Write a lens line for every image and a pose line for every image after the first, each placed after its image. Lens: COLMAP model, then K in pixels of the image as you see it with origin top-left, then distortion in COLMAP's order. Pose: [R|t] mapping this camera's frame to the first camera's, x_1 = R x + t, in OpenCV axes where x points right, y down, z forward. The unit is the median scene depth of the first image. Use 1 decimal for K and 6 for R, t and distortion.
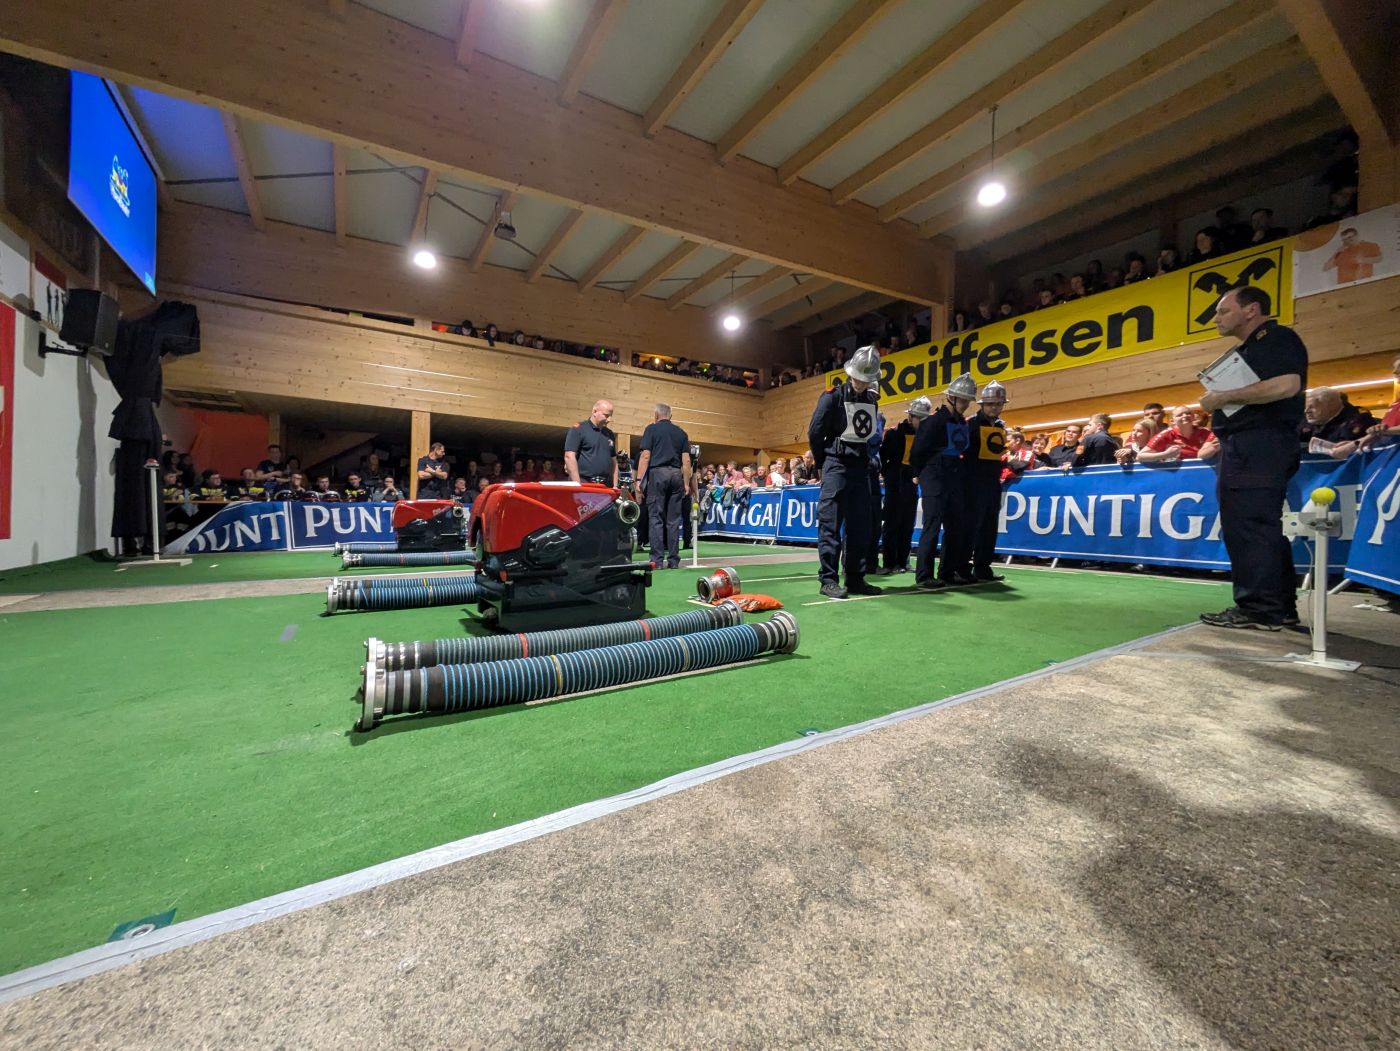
lens RADIAL K [[552.9, 0, 695.8], [0, 552.9, 521.9], [0, 0, 1]] dist [0.000421, -0.000884]
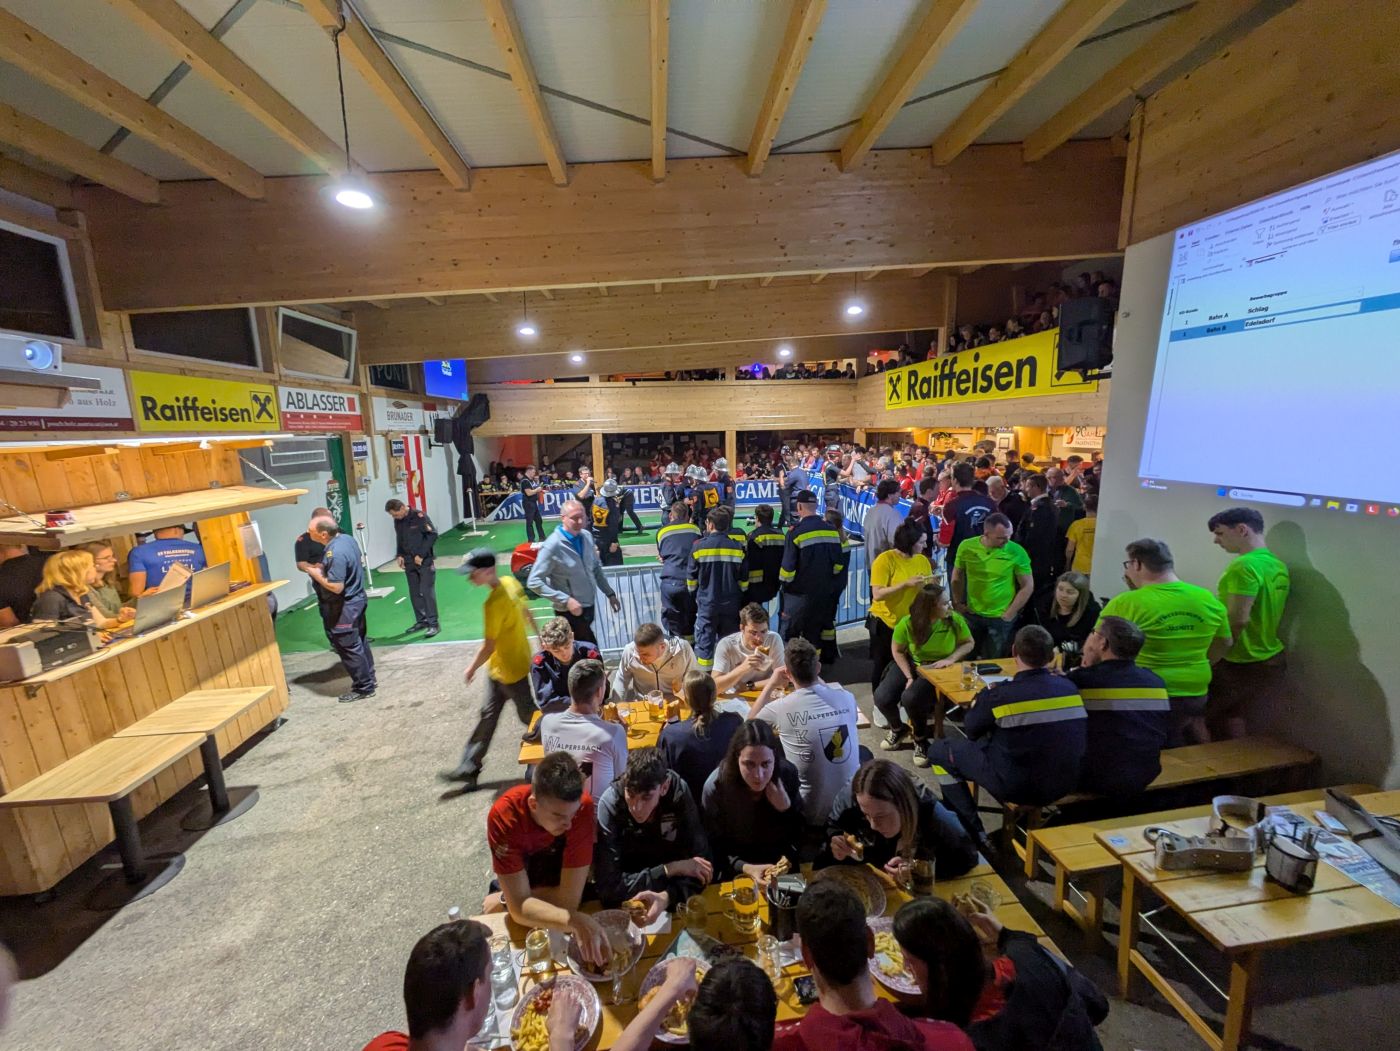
lens RADIAL K [[552.9, 0, 705.2], [0, 552.9, 522.8], [0, 0, 1]] dist [0.000421, -0.000884]
pose [[0.886328, 0.044722, -0.460893, 1.081991], [0.033462, 0.986537, 0.160078, -0.360780], [0.461847, -0.157304, 0.872899, -0.645550]]
